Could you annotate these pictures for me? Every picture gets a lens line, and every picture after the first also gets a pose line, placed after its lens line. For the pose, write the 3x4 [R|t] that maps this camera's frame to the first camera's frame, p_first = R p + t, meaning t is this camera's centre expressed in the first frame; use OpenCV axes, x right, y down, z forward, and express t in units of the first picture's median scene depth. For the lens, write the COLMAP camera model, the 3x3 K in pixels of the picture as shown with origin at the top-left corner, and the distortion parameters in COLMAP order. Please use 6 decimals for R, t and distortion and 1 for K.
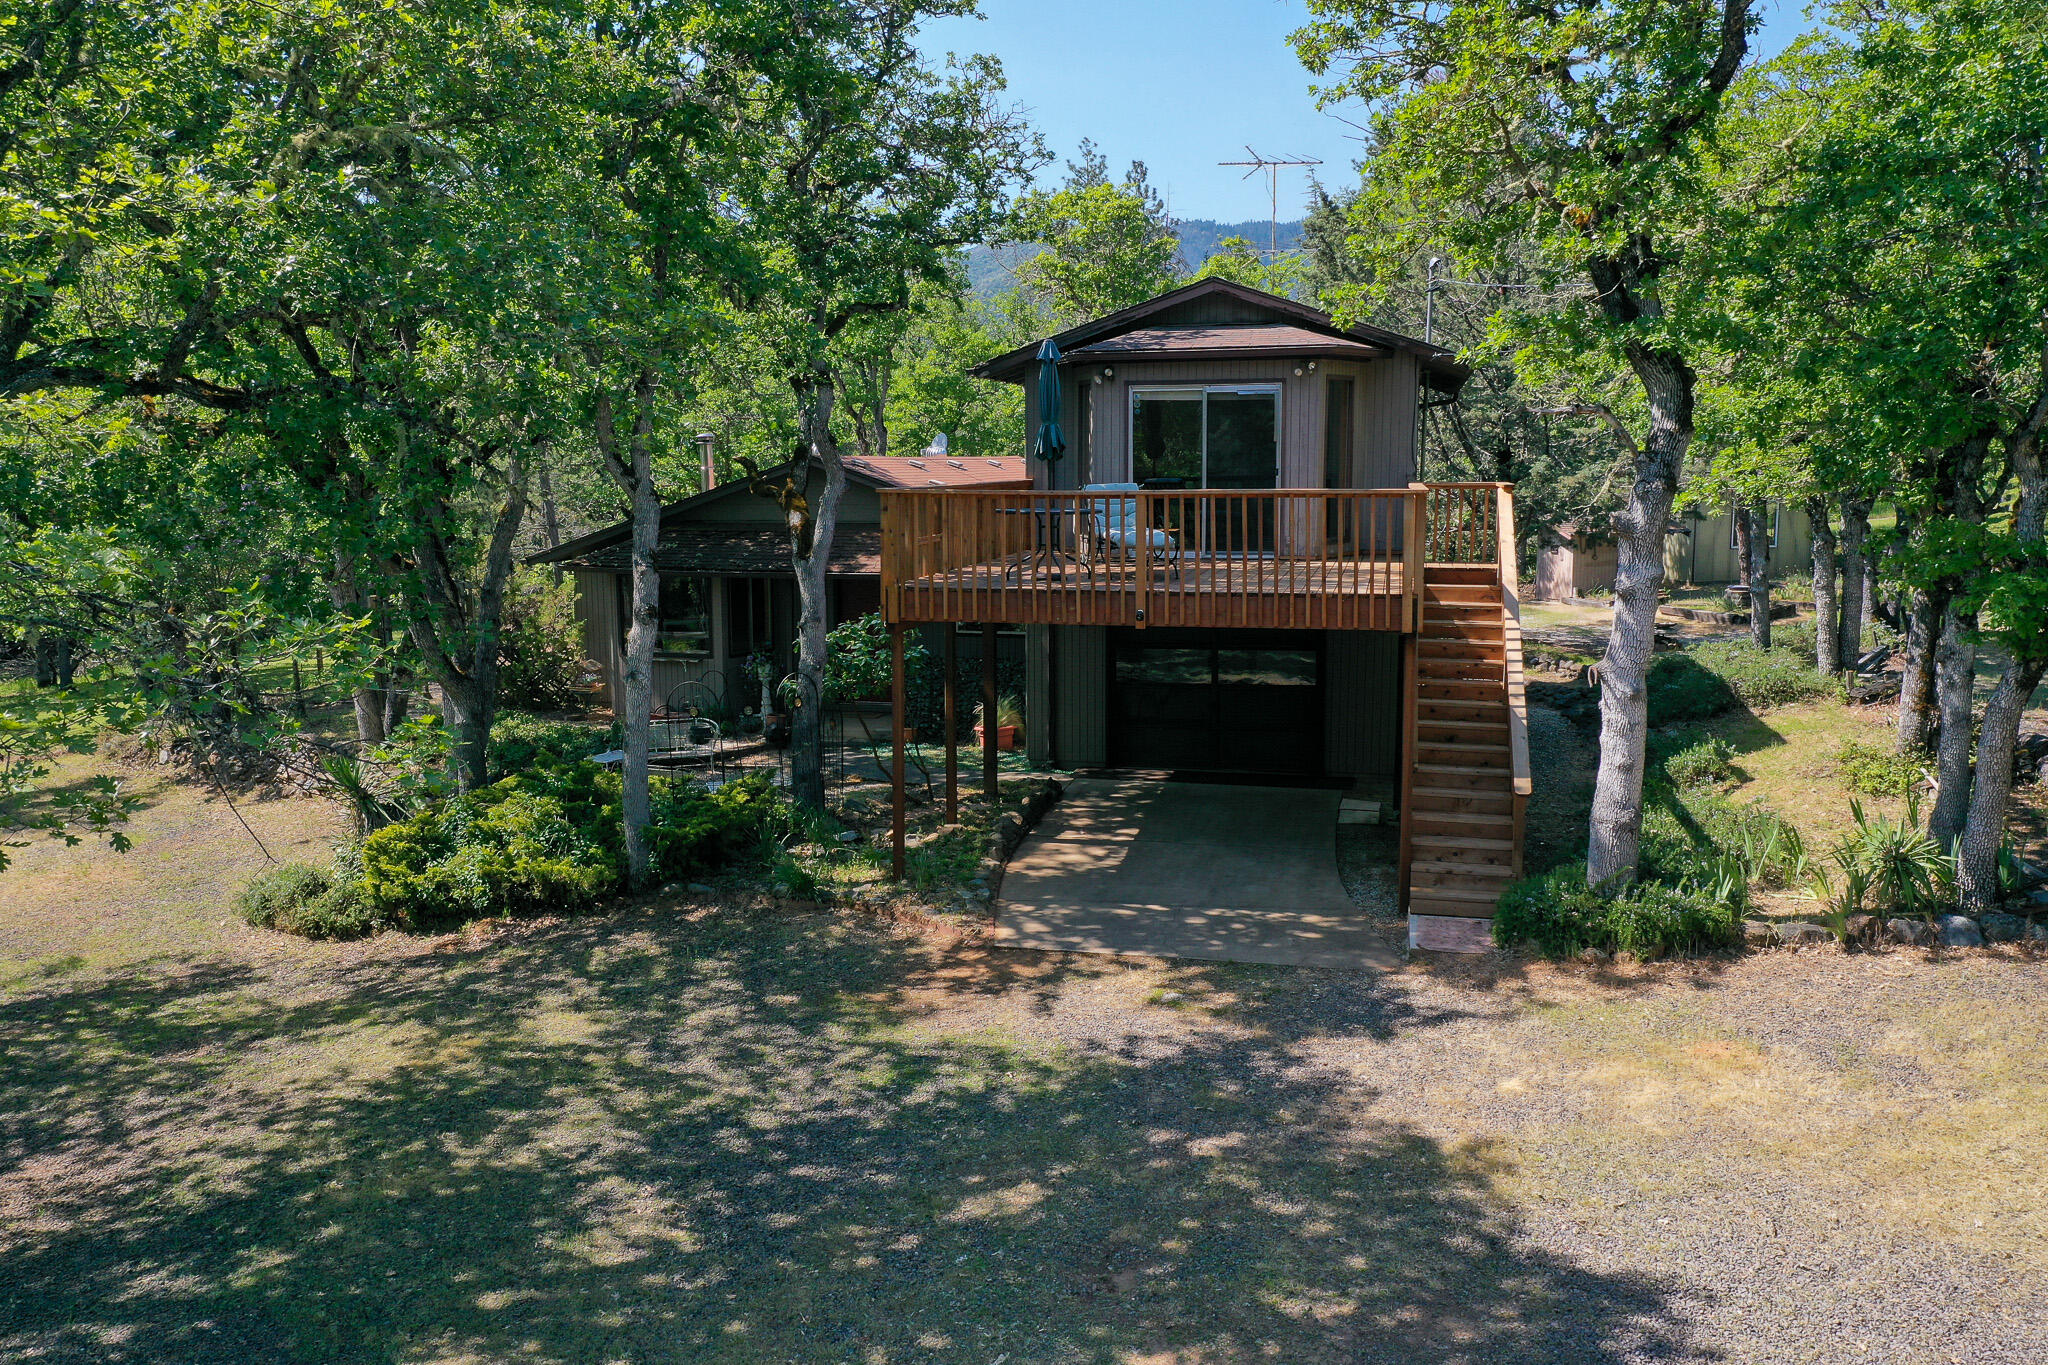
lens RADIAL K [[1610.2, 0, 1021.4], [0, 1610.2, 676.0], [0, 0, 1]] dist [0.008134, -0.003949]
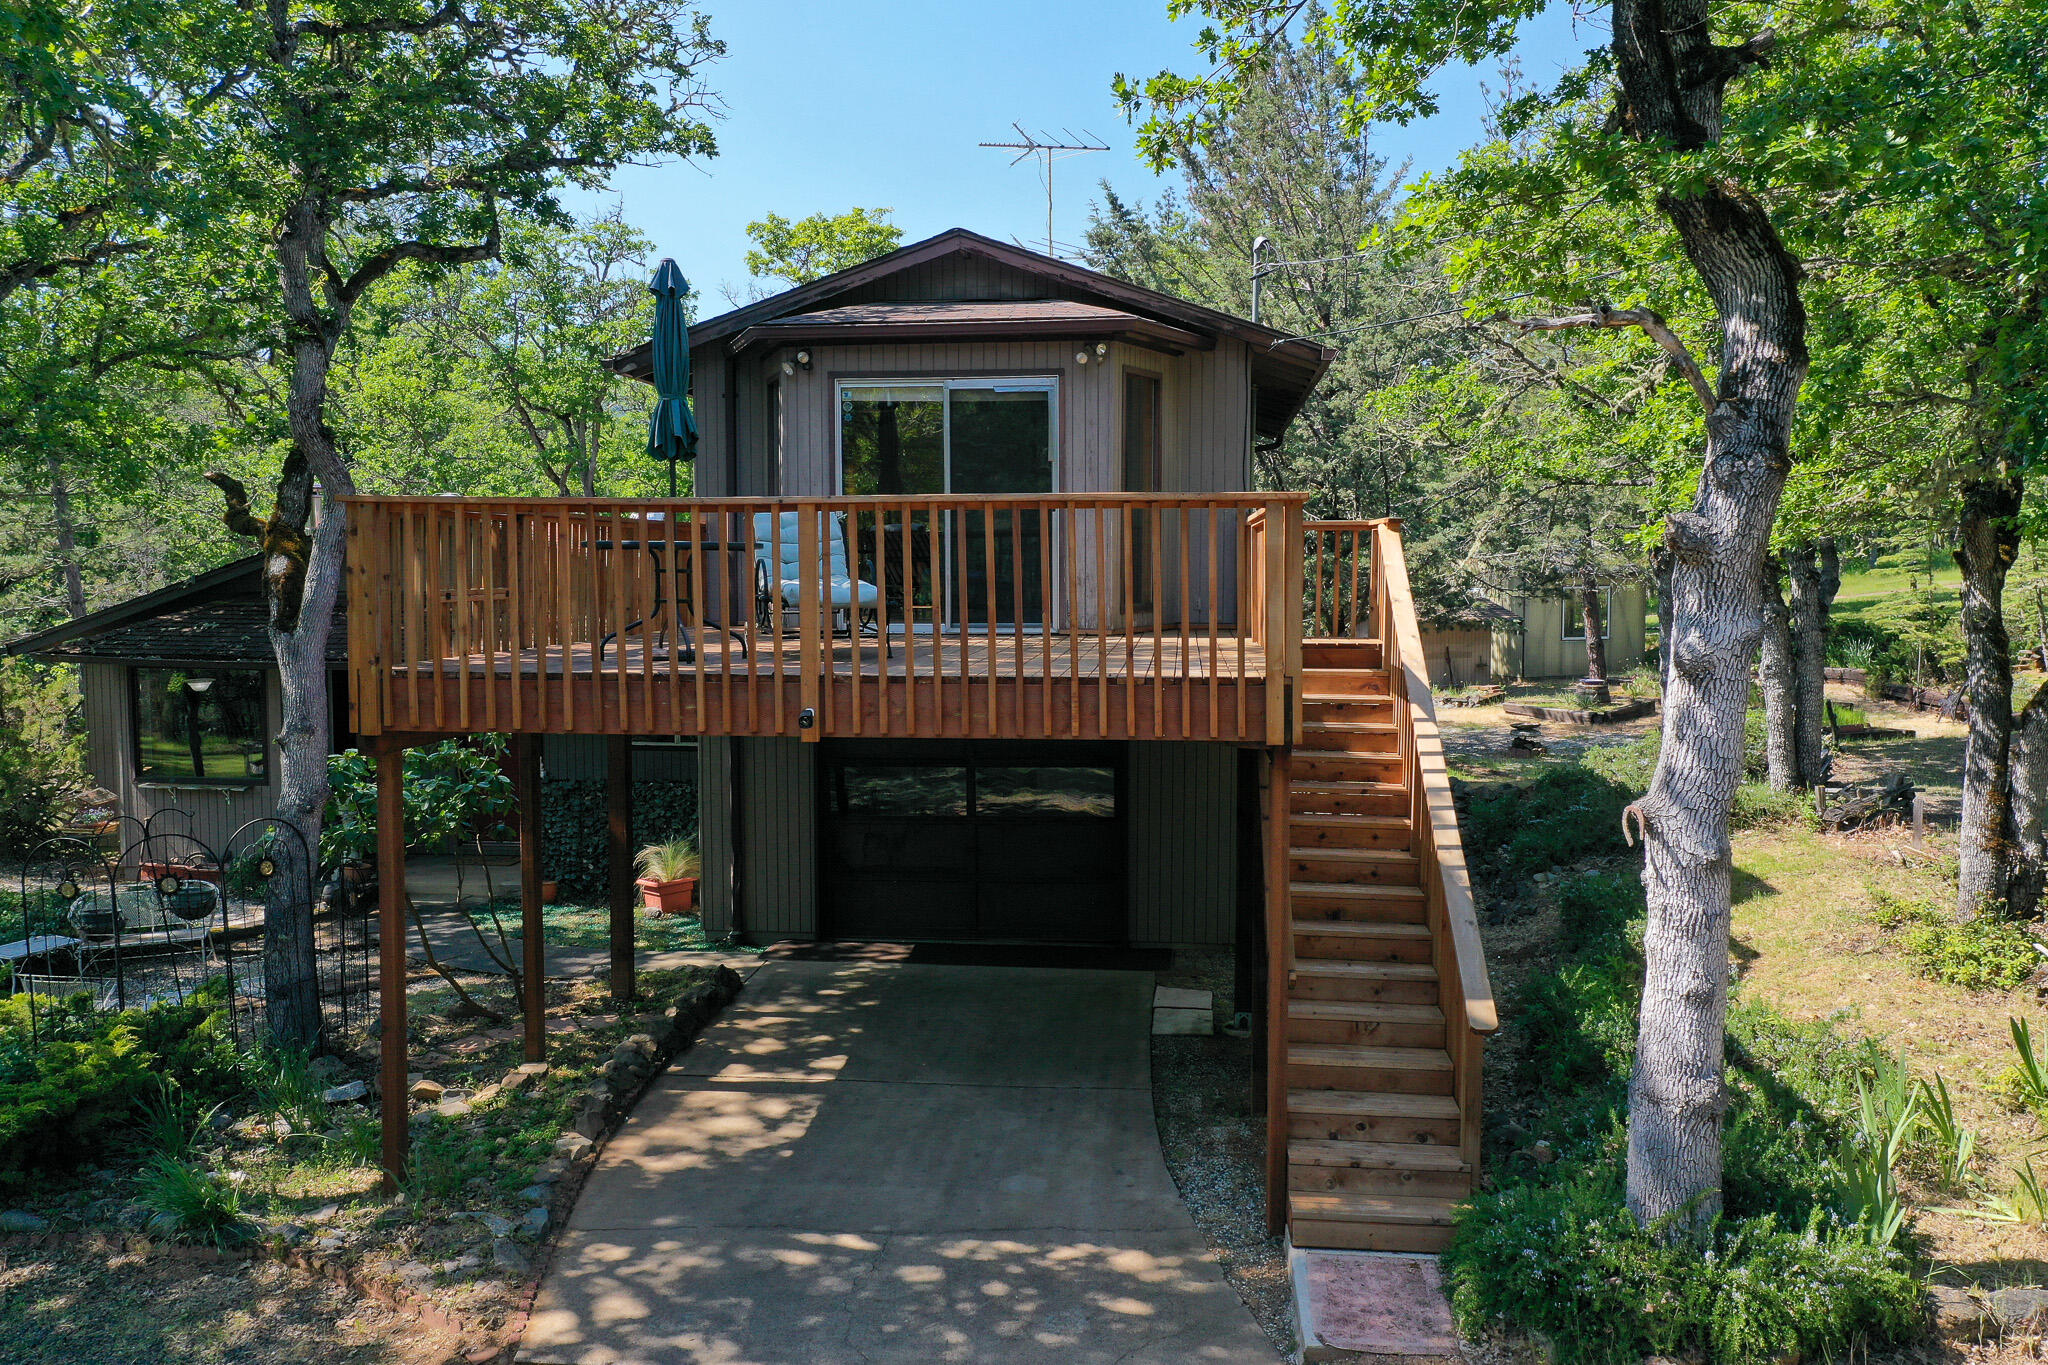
lens RADIAL K [[1610.2, 0, 1021.4], [0, 1610.2, 676.0], [0, 0, 1]] dist [0.008134, -0.003949]
pose [[0.991886, -0.005138, 0.127028, 0.077642], [0.013362, 0.997862, -0.063974, -0.015874], [-0.126428, 0.065153, 0.989834, 0.443220]]
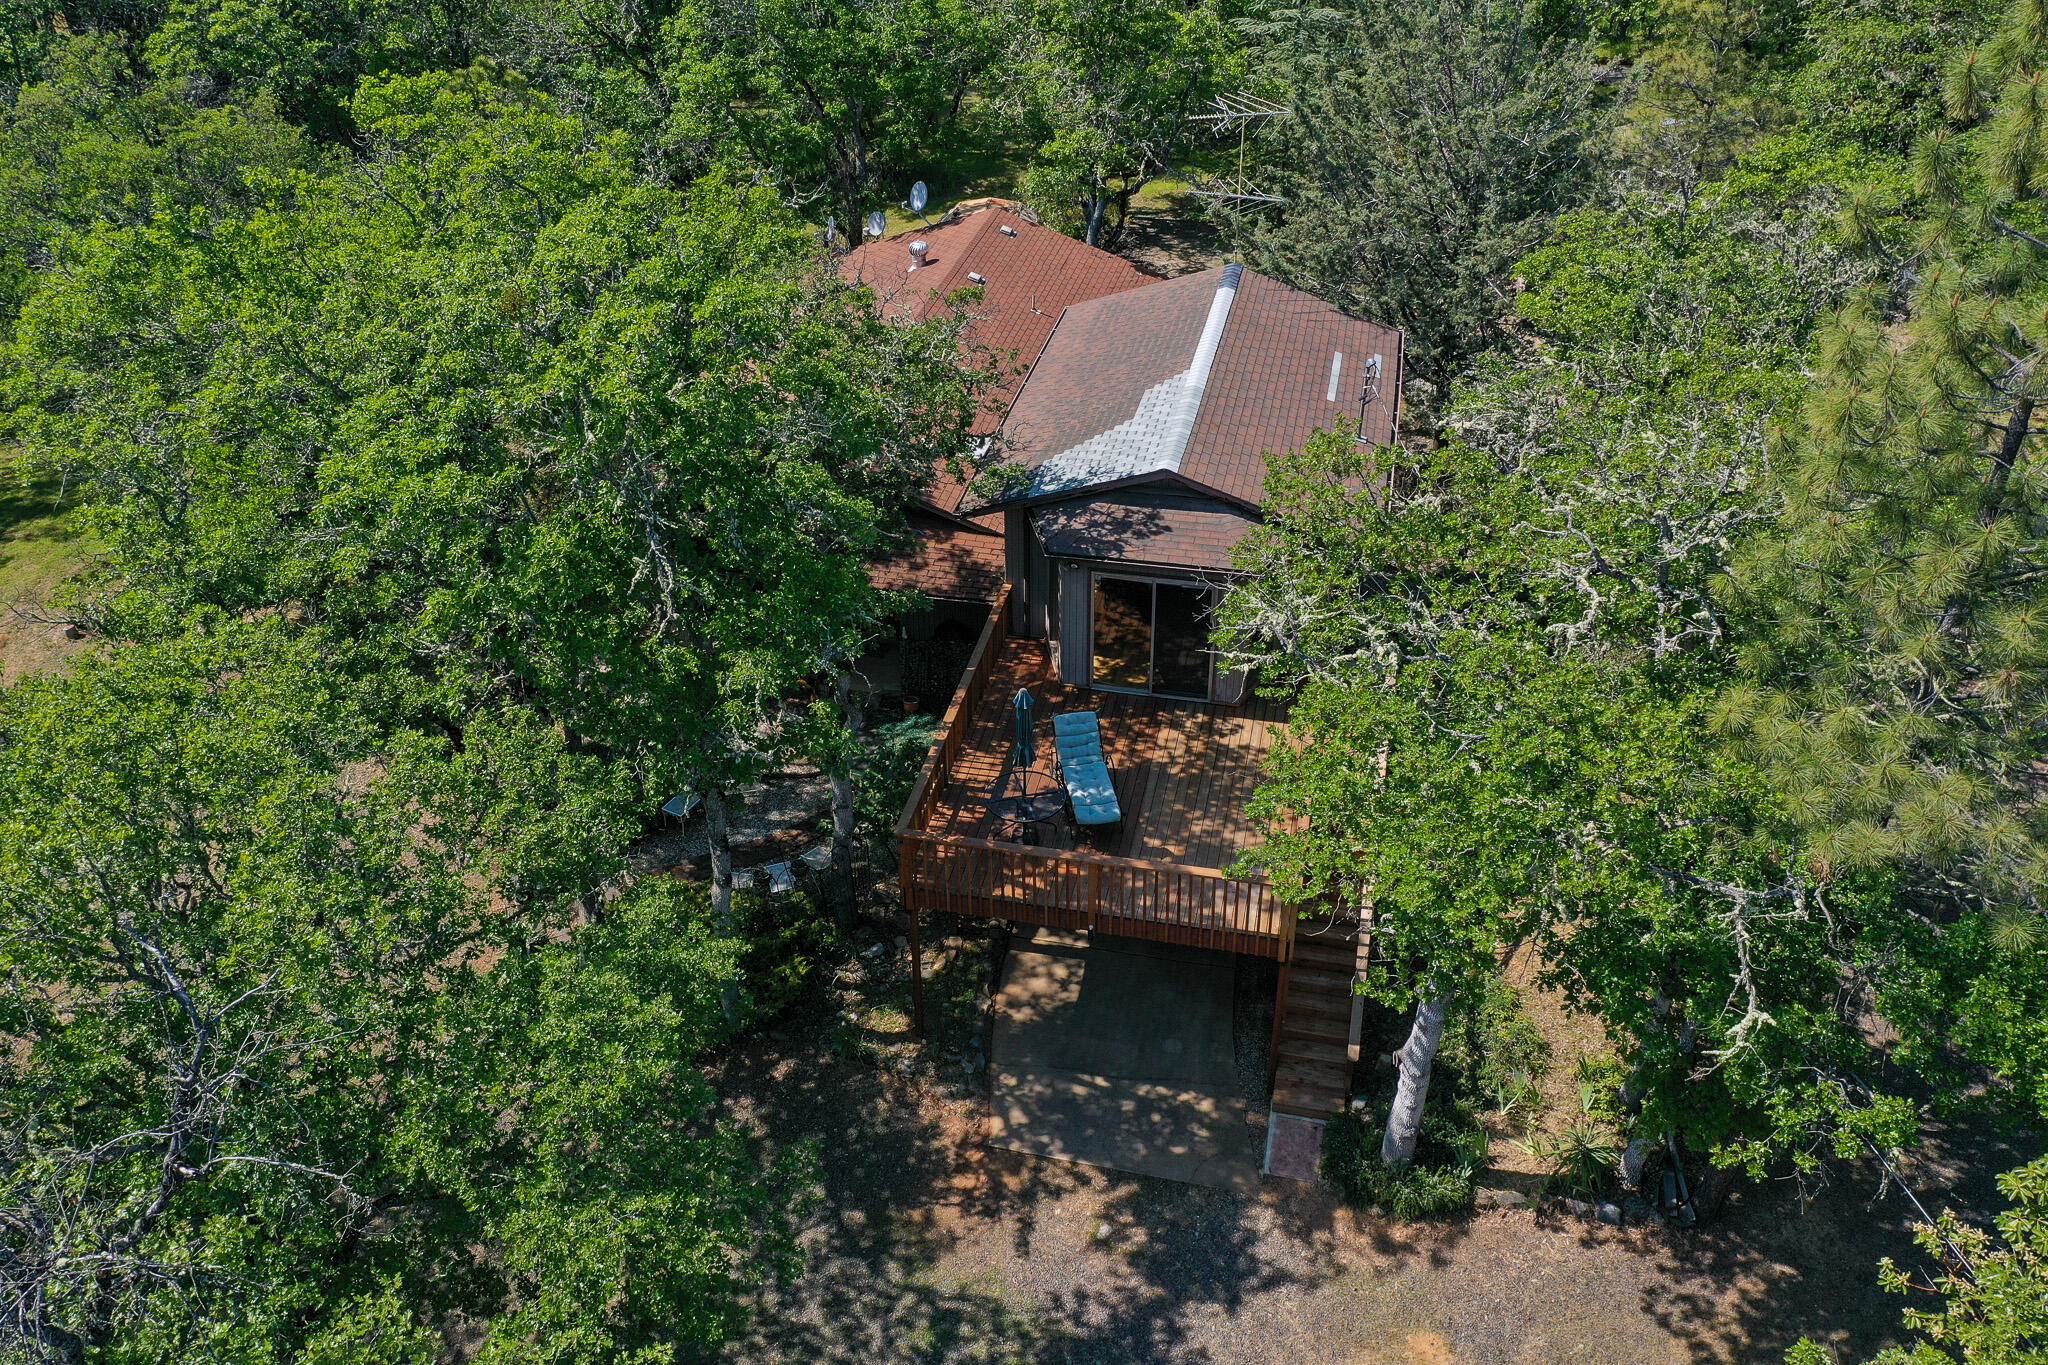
lens RADIAL K [[1610.2, 0, 1021.4], [0, 1610.2, 676.0], [0, 0, 1]] dist [0.008134, -0.003949]
pose [[0.999855, -0.015947, 0.005972, 0.009914], [0.011550, 0.892785, 0.450336, -0.870349], [-0.012514, -0.450201, 0.892839, -0.130131]]
